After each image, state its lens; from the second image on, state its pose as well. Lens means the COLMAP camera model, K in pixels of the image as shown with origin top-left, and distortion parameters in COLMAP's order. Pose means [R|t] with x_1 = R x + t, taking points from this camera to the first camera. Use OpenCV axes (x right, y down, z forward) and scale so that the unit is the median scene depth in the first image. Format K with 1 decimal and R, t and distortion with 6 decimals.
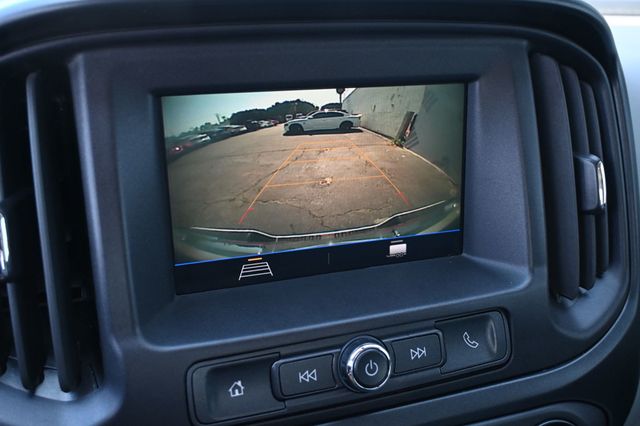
lens RADIAL K [[632.5, 0, 320.0], [0, 632.5, 213.0], [0, 0, 1]] dist [0.014308, 0.010420]
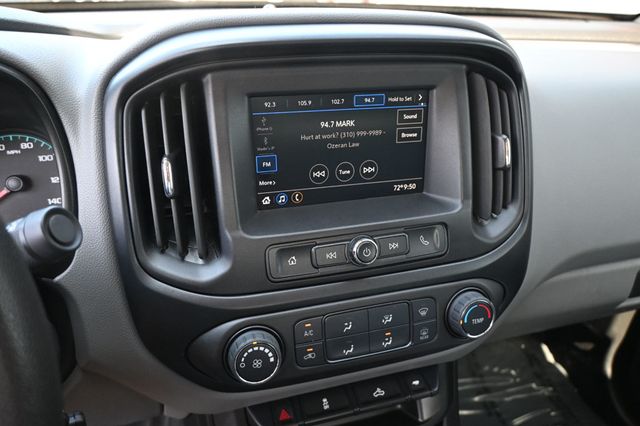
lens RADIAL K [[469.2, 0, 320.0], [0, 469.2, 213.0], [0, 0, 1]] dist [-0.013614, -0.002044]
pose [[0.999089, 0.022796, -0.036065, -0.005137], [-0.019626, 0.996108, 0.085928, 0.019230], [0.037884, -0.085142, 0.995648, -0.285953]]
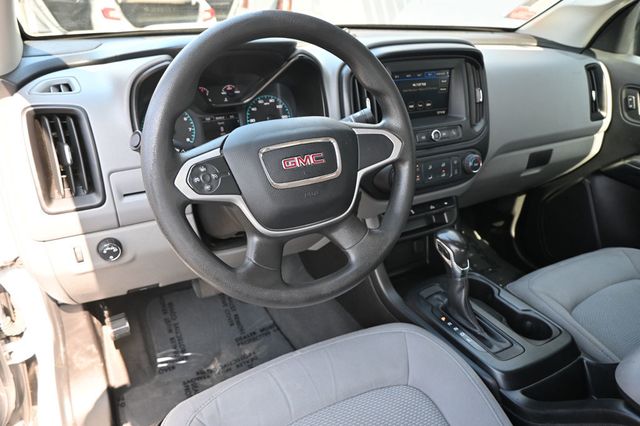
lens RADIAL K [[438.4, 0, 320.0], [0, 438.4, 213.0], [0, 0, 1]] dist [-0.003944, -0.001182]
pose [[0.986432, -0.058612, 0.153352, -1.093932], [0.040500, 0.992107, 0.118670, 0.341267], [-0.159097, -0.110849, 0.981020, -1.742428]]
